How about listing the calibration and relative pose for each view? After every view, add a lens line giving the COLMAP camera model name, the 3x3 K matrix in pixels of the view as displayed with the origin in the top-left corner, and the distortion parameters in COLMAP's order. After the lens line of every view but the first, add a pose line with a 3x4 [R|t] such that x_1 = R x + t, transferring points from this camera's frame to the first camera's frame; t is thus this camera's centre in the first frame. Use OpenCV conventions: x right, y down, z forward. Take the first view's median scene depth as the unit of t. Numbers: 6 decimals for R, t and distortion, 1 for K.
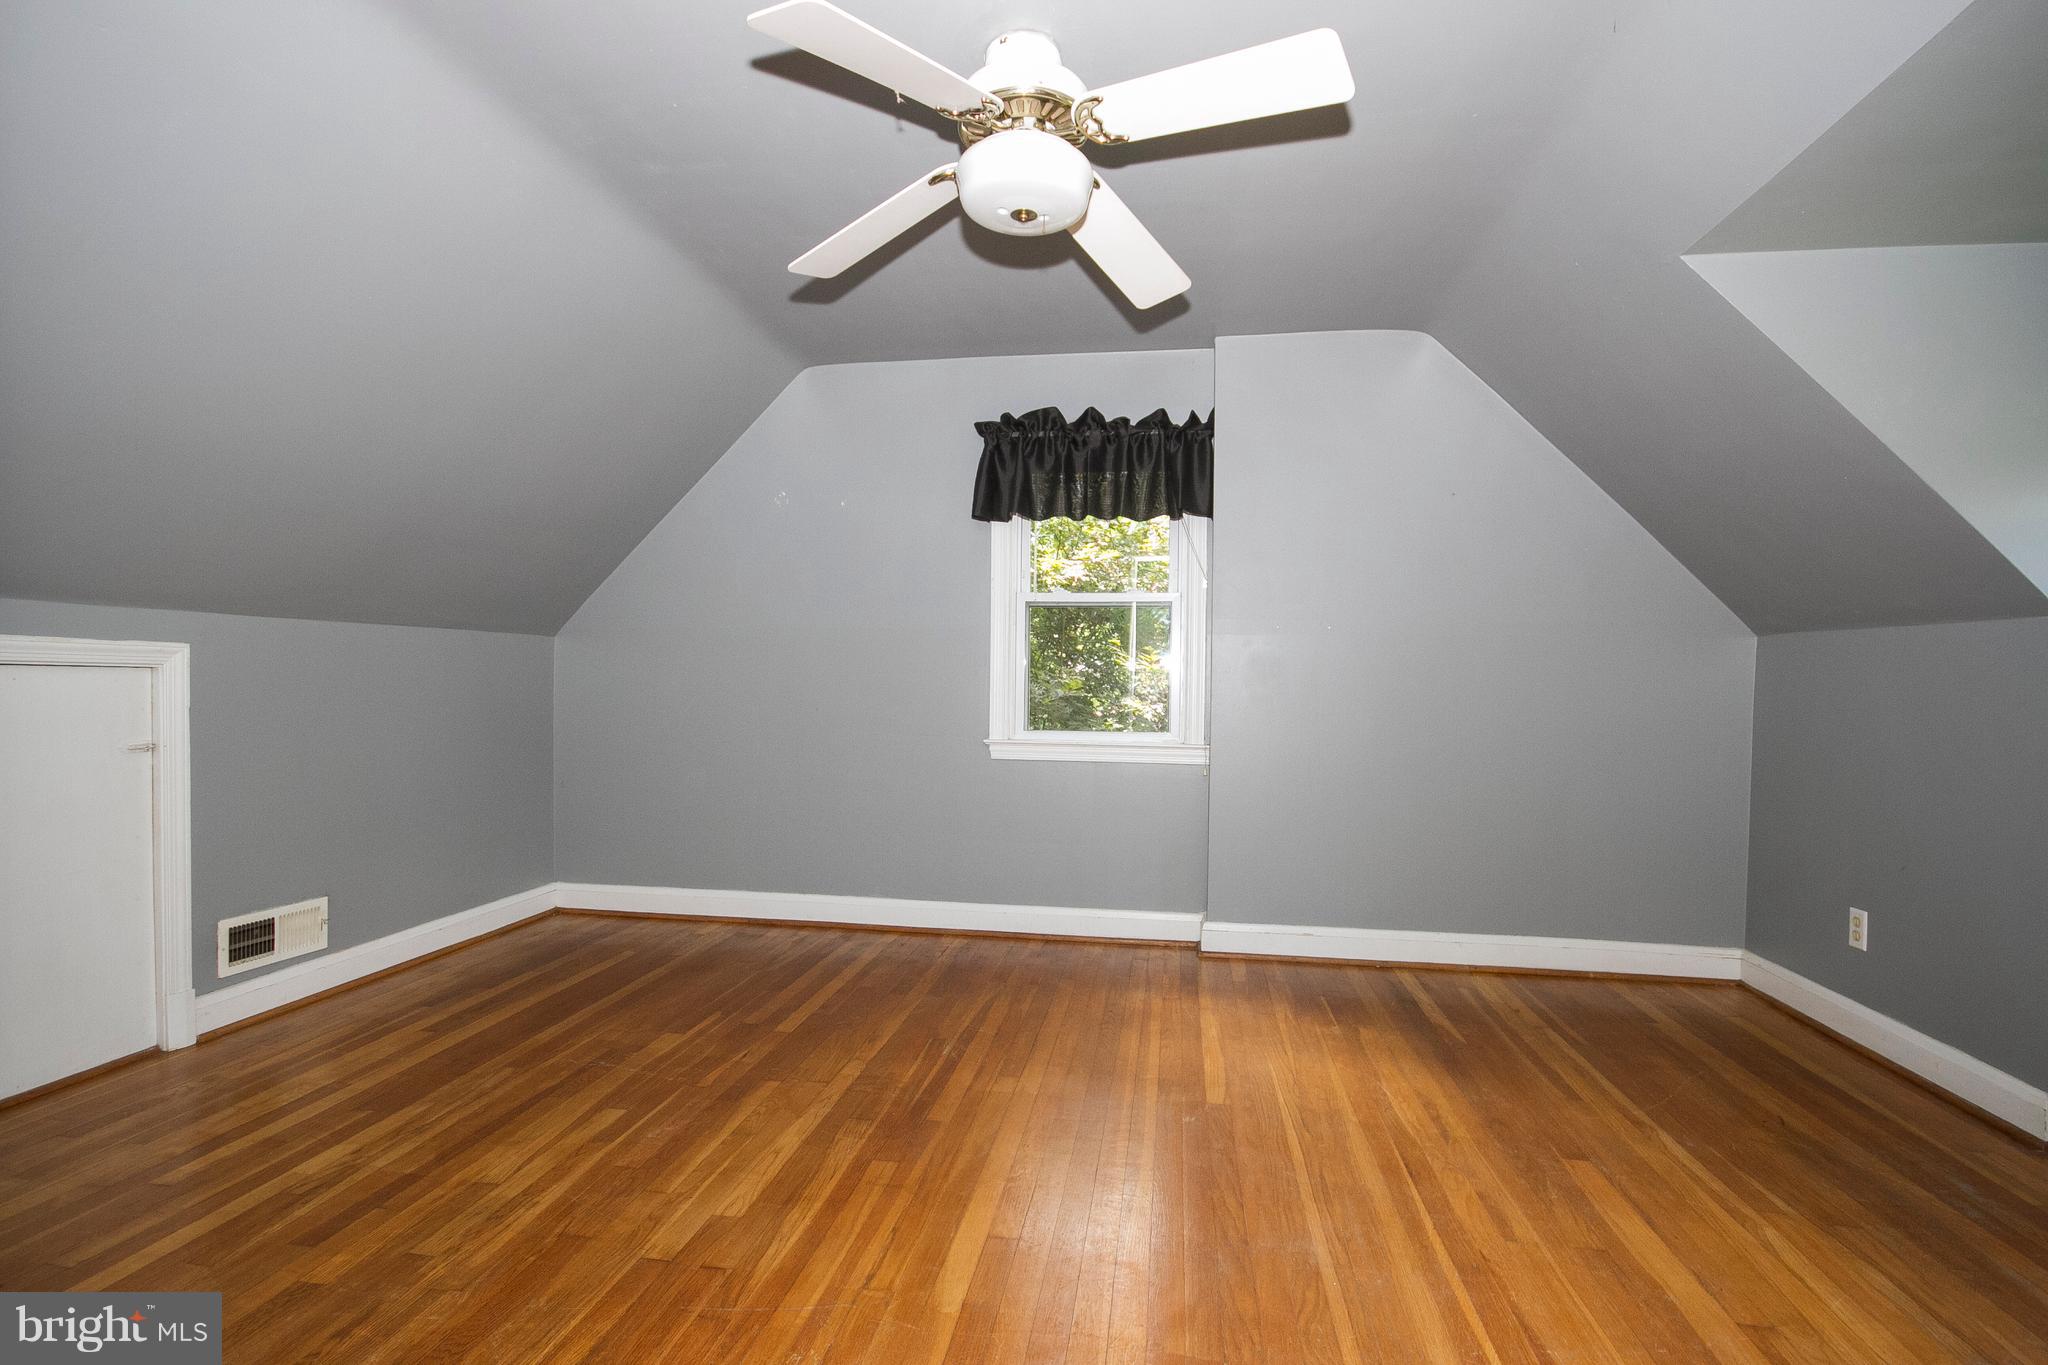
lens RADIAL K [[935.2, 0, 1031.2], [0, 935.2, 689.6], [0, 0, 1]] dist [-0.013090, -0.000581]
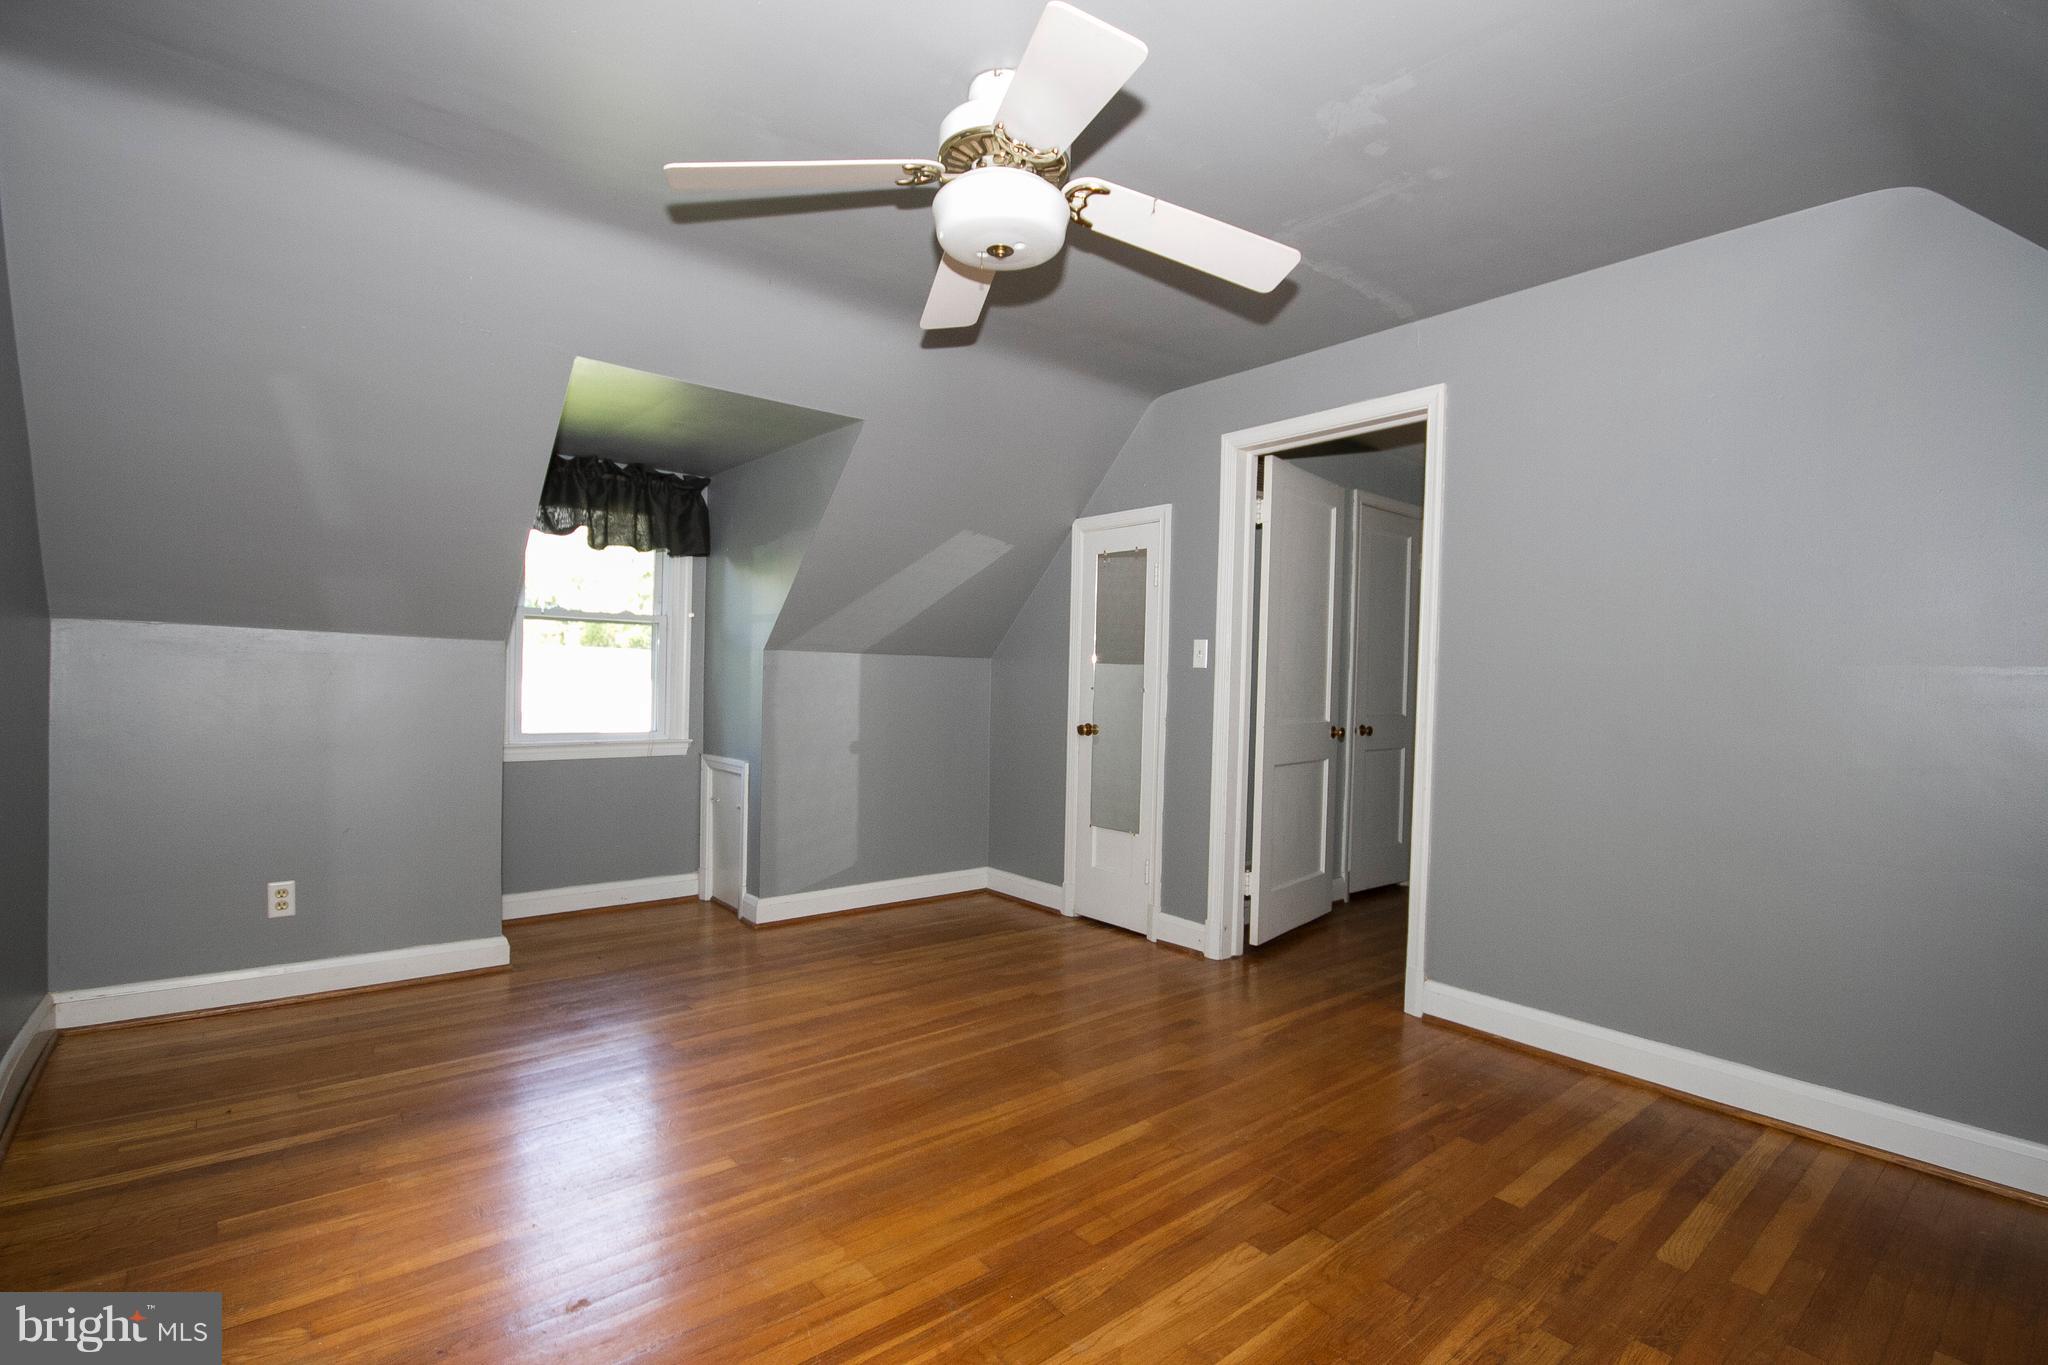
lens RADIAL K [[935.2, 0, 1030.1], [0, 935.2, 685.8], [0, 0, 1]] dist [-0.013090, -0.000581]
pose [[-0.751113, -0.032654, 0.659366, -0.795715], [-0.032548, 0.999393, 0.012416, -0.064300], [-0.659371, -0.012135, -0.751720, 1.941998]]
